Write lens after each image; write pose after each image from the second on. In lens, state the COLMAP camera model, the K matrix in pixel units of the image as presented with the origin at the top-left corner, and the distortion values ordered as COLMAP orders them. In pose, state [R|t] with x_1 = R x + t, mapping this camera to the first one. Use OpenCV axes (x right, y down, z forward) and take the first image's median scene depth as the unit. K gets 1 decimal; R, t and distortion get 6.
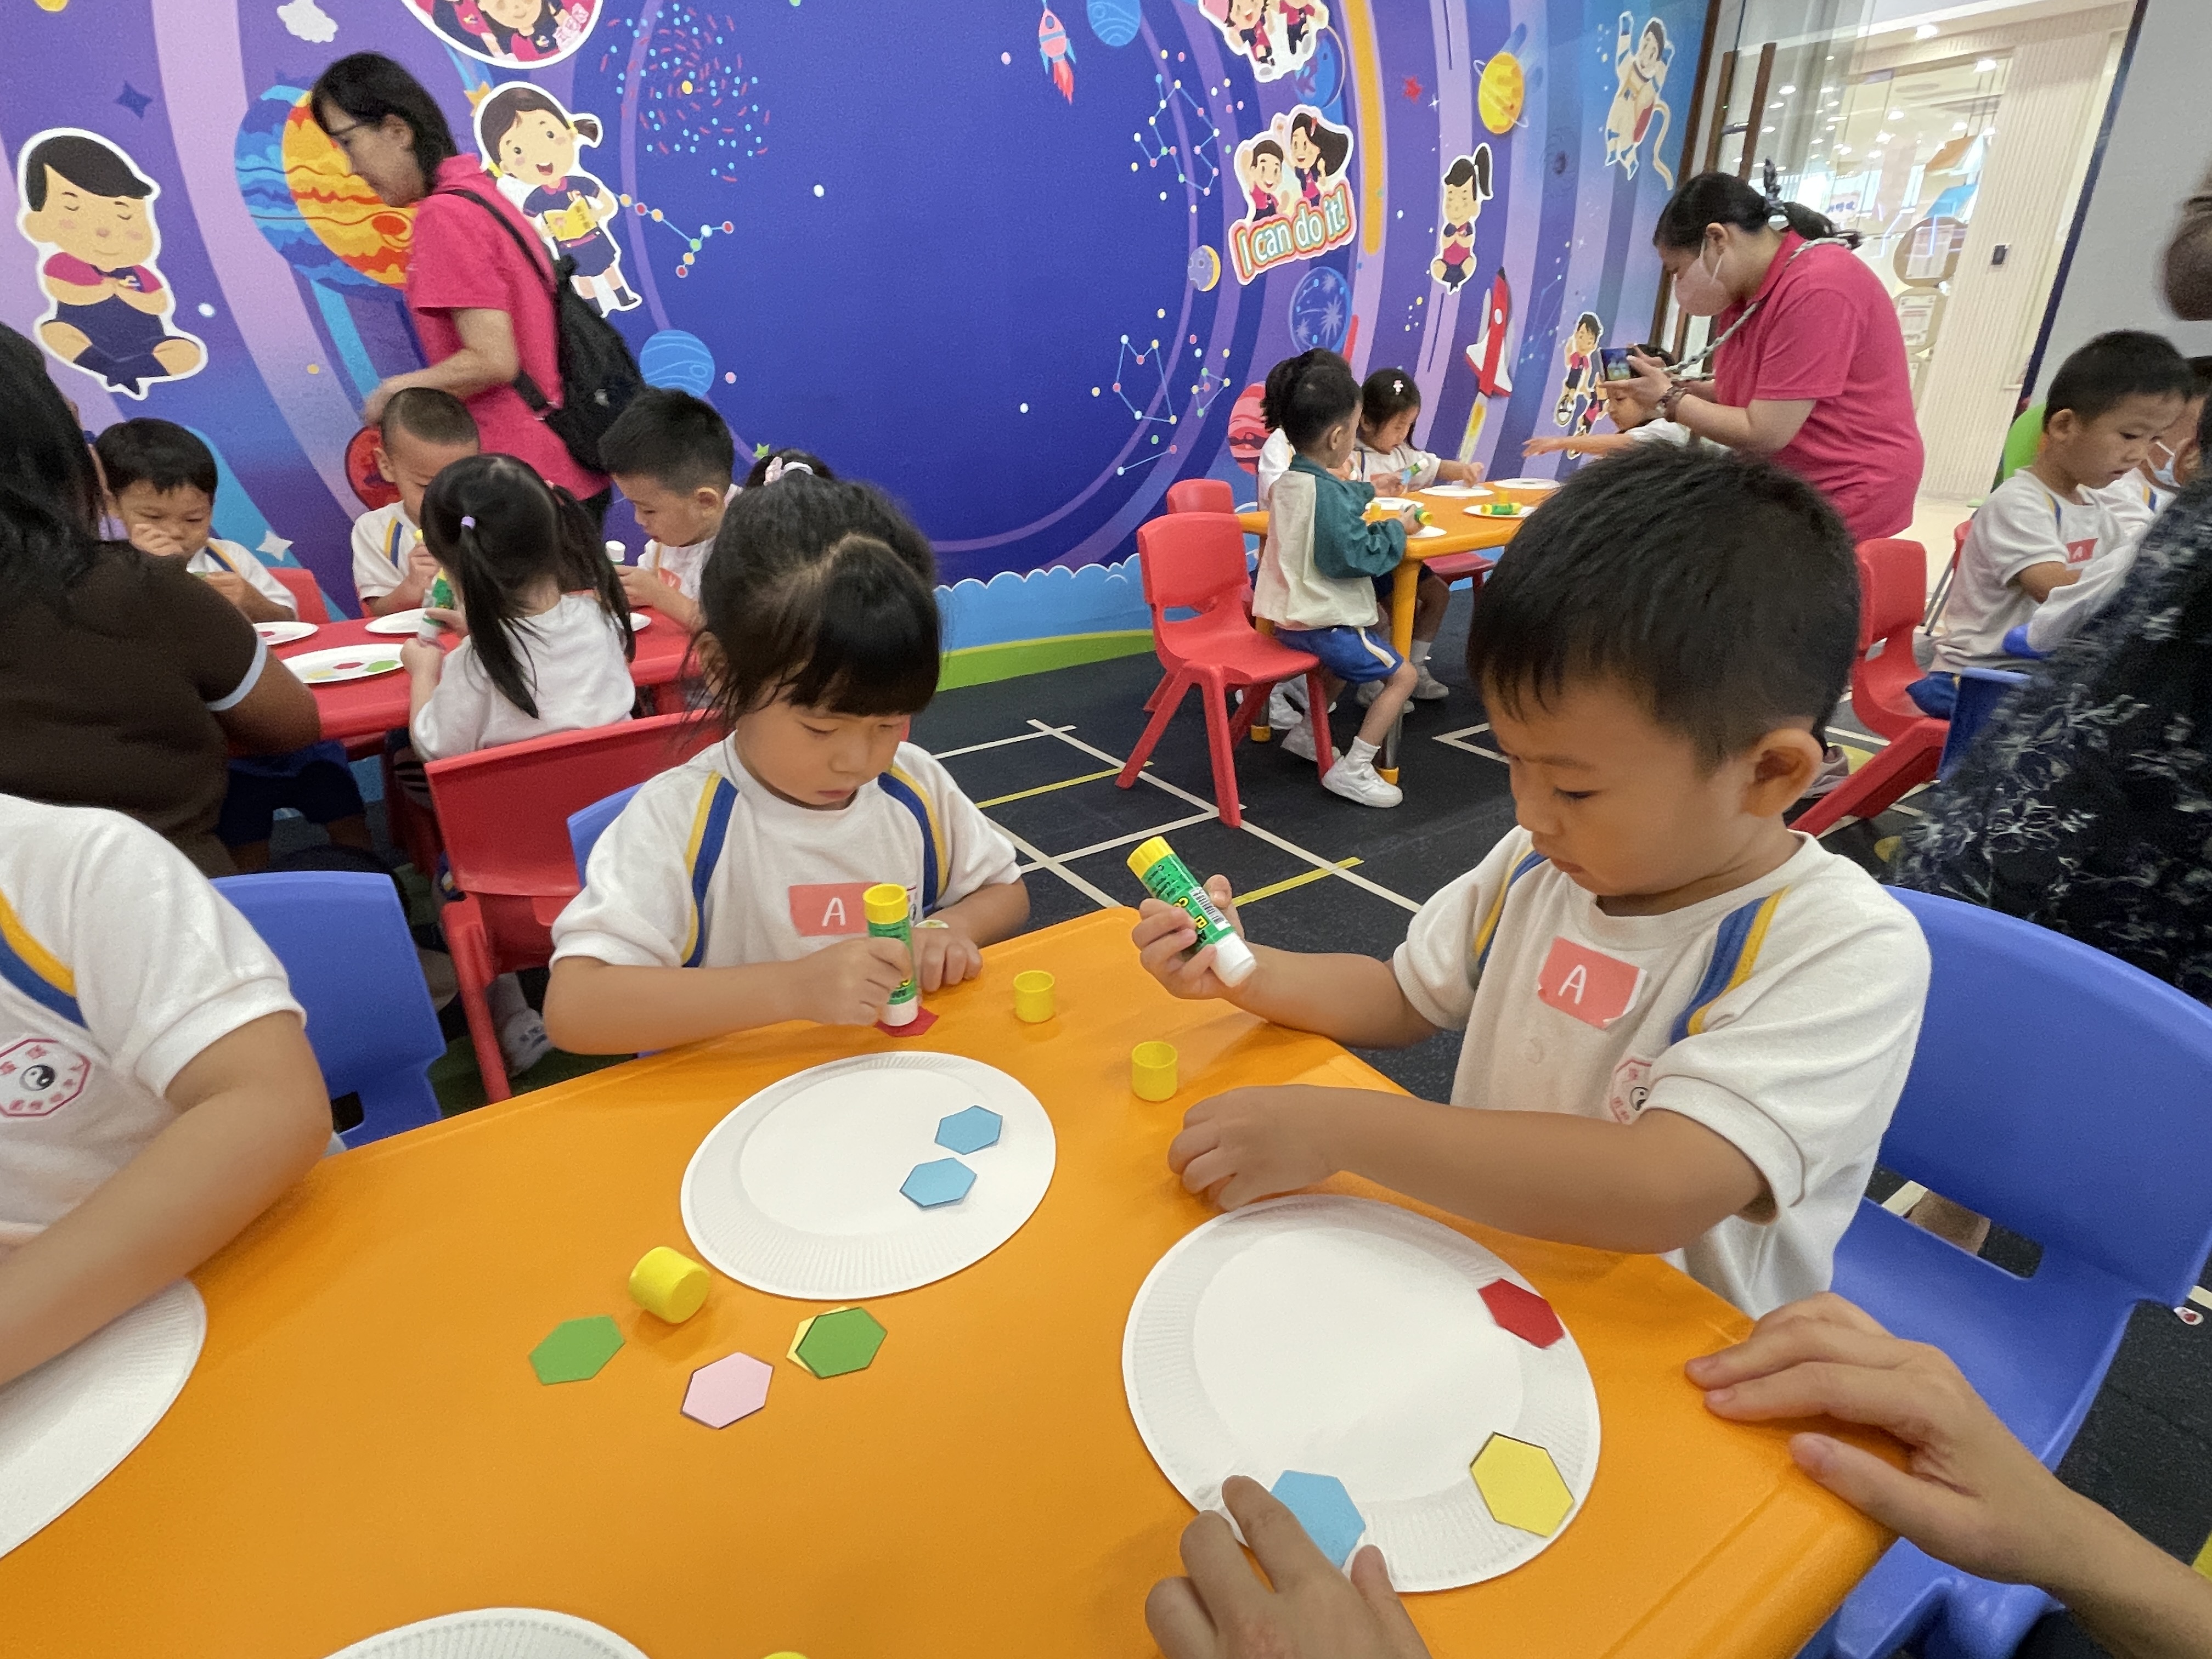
lens RADIAL K [[1105.6, 0, 1055.0], [0, 1105.6, 864.0], [0, 0, 1]] dist [-0.027787, 0.006388]
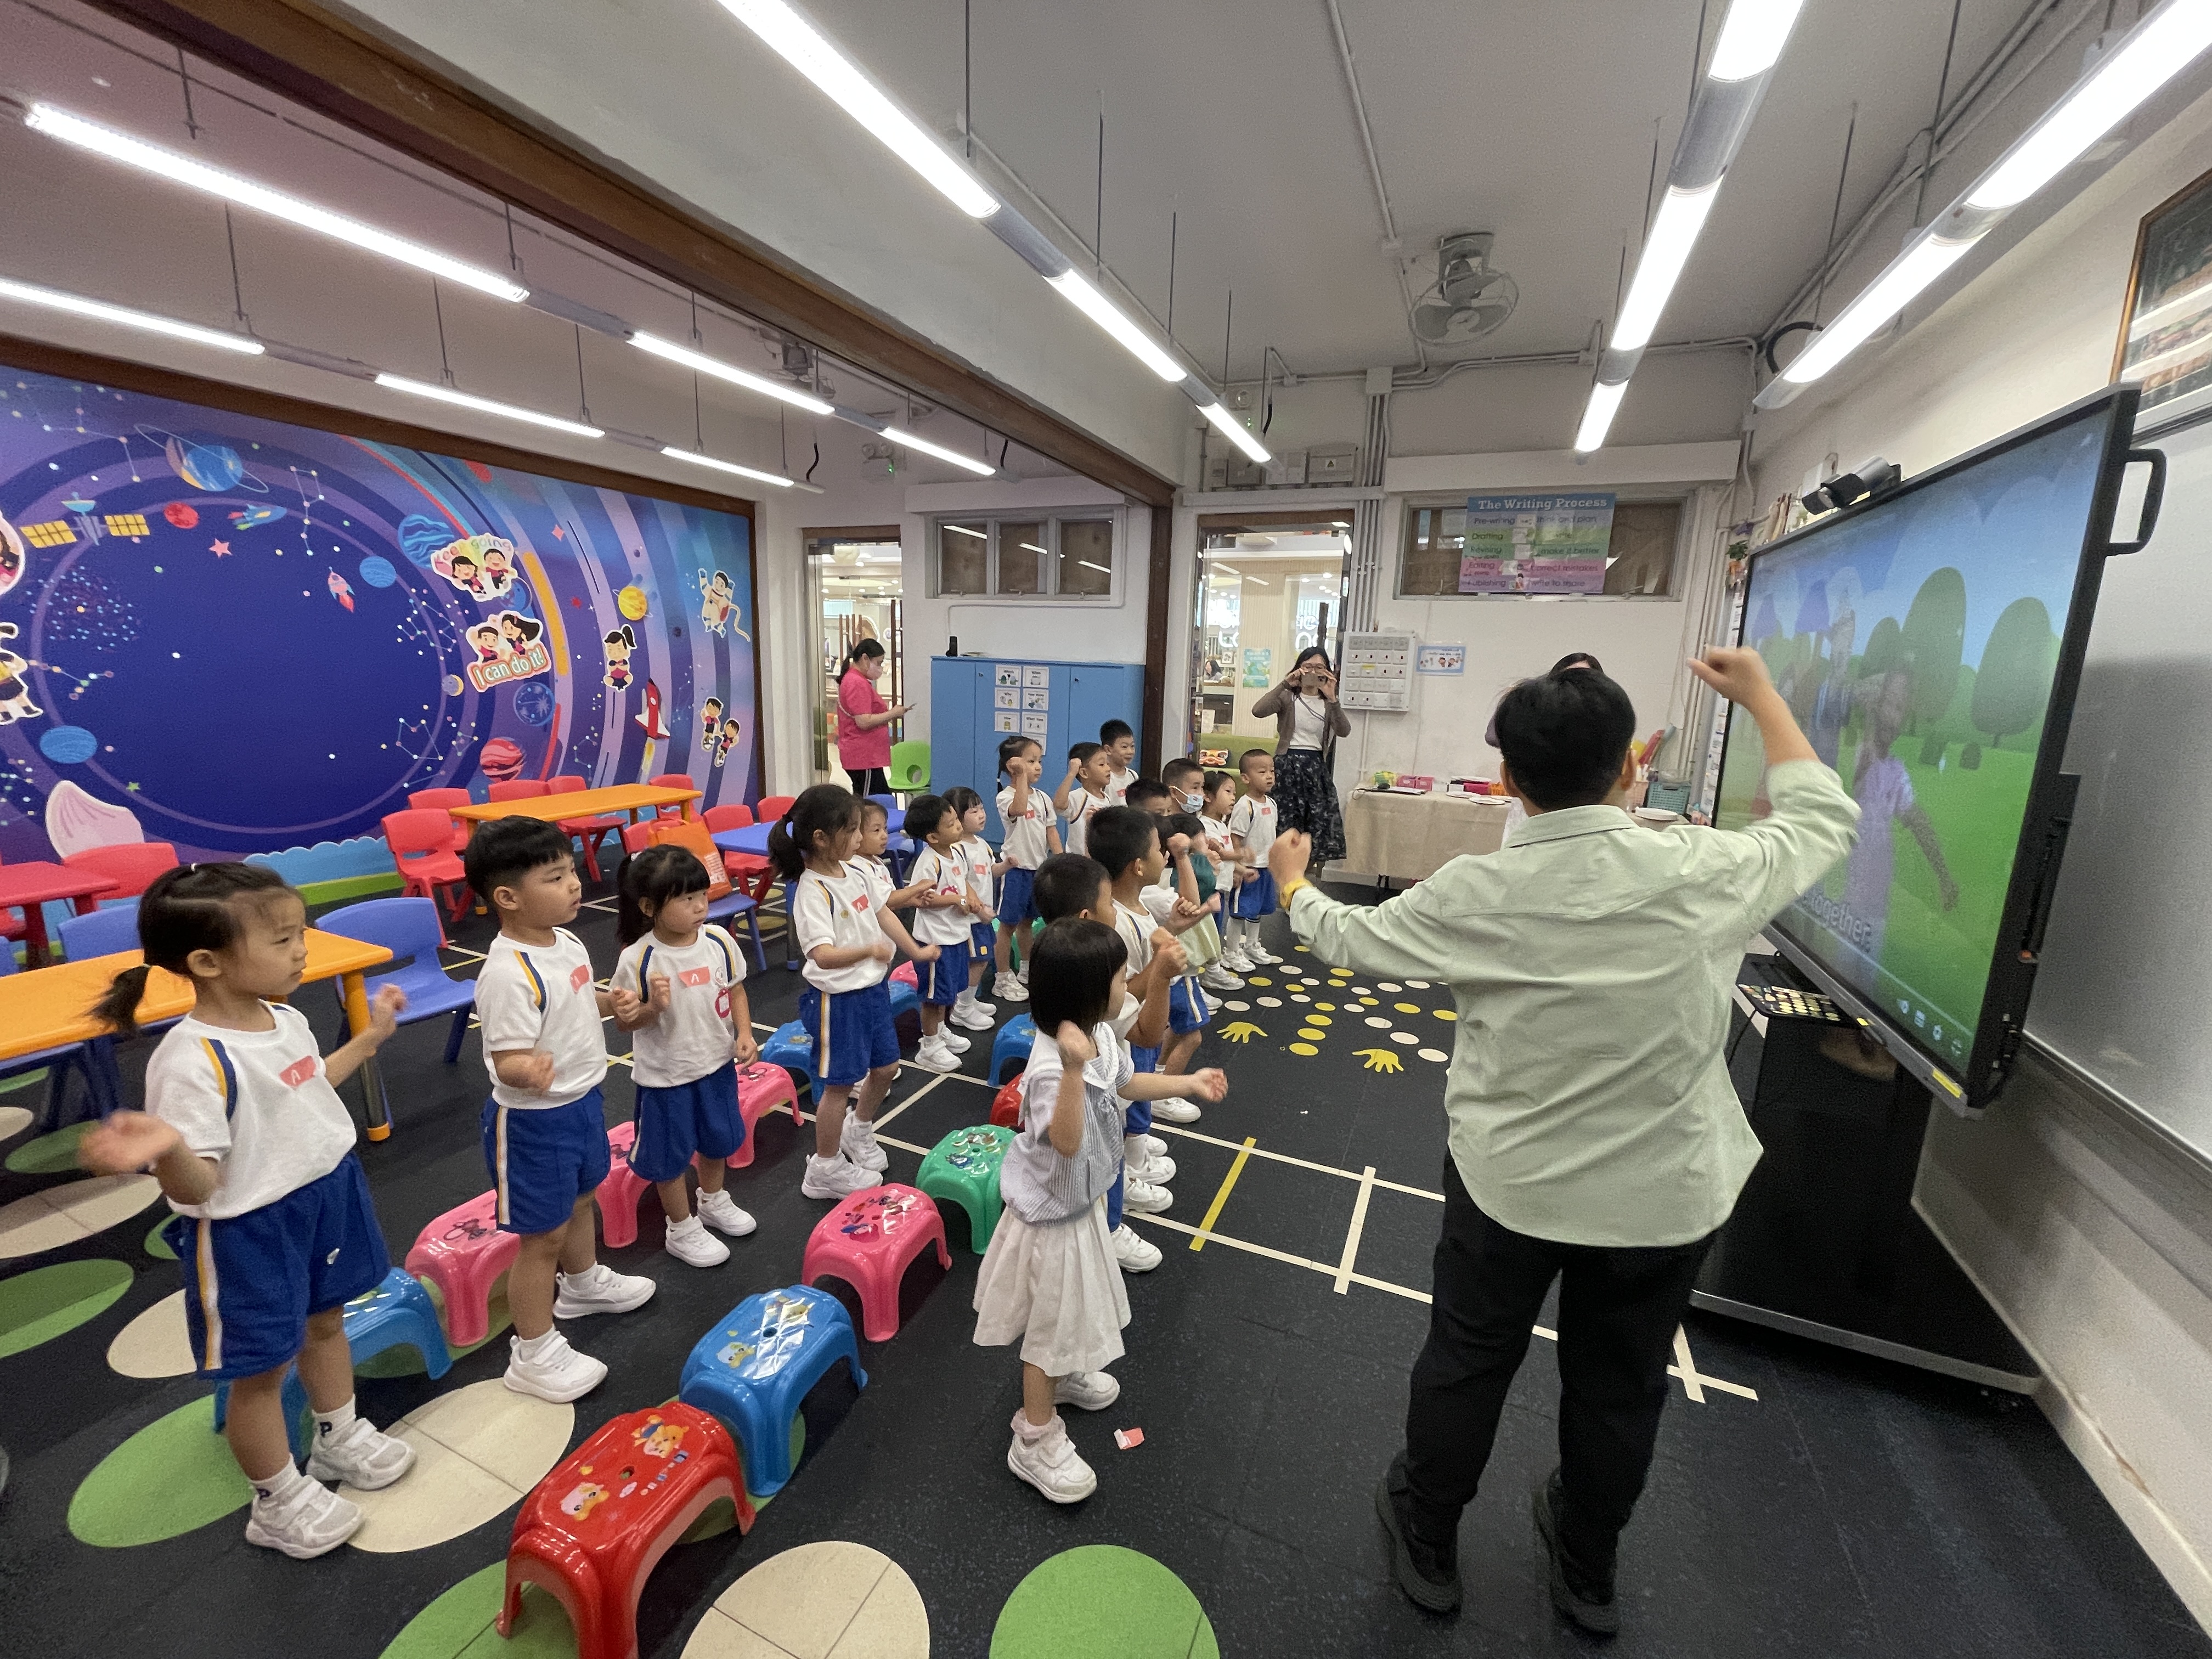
lens RADIAL K [[897.6, 0, 1089.0], [0, 897.6, 825.6], [0, 0, 1]] dist [0.002642, -0.000203]
pose [[0.828528, -0.055935, 0.557147, 0.170992], [0.195022, 0.961526, -0.193482, 0.231283], [-0.524888, 0.268961, 0.807559, -0.829532]]
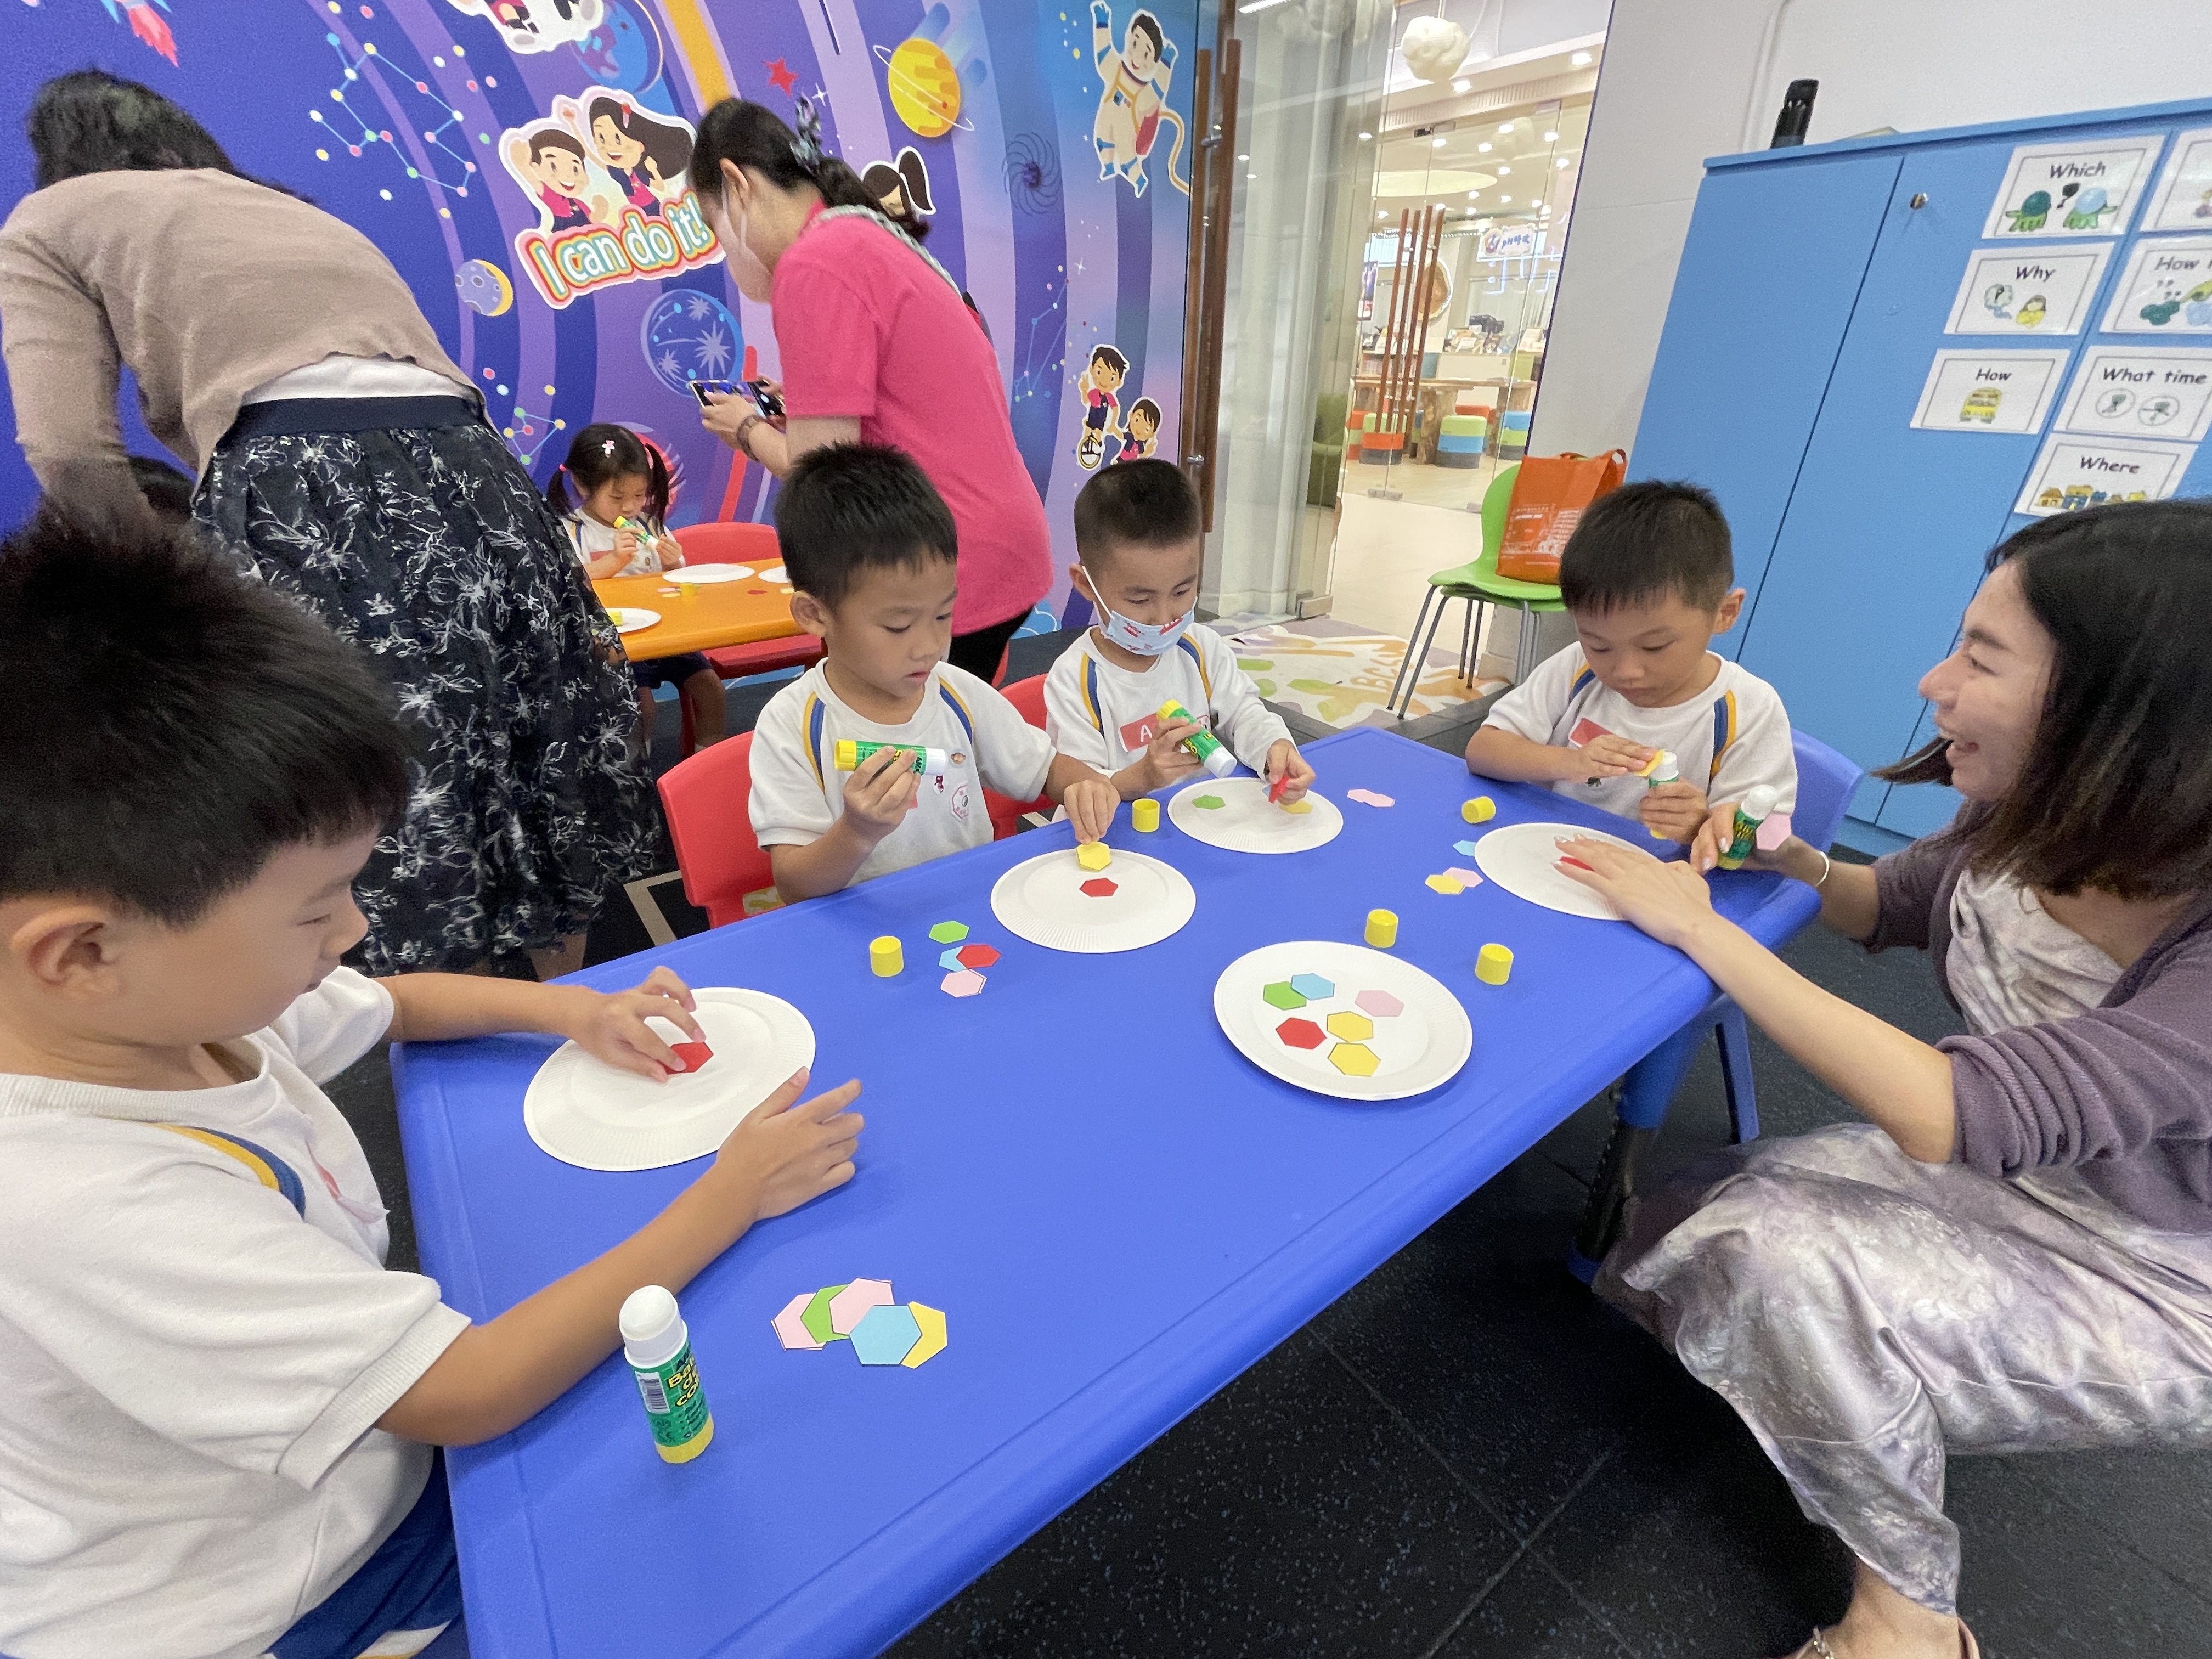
lens RADIAL K [[959.2, 0, 1098.2], [0, 959.2, 853.7], [0, 0, 1]] dist [-0.008420, 0.002063]
pose [[0.997383, -0.005826, 0.072061, 0.553153], [0.002594, 0.998990, 0.044869, -0.145032], [-0.072249, -0.044564, 0.996391, 0.224679]]
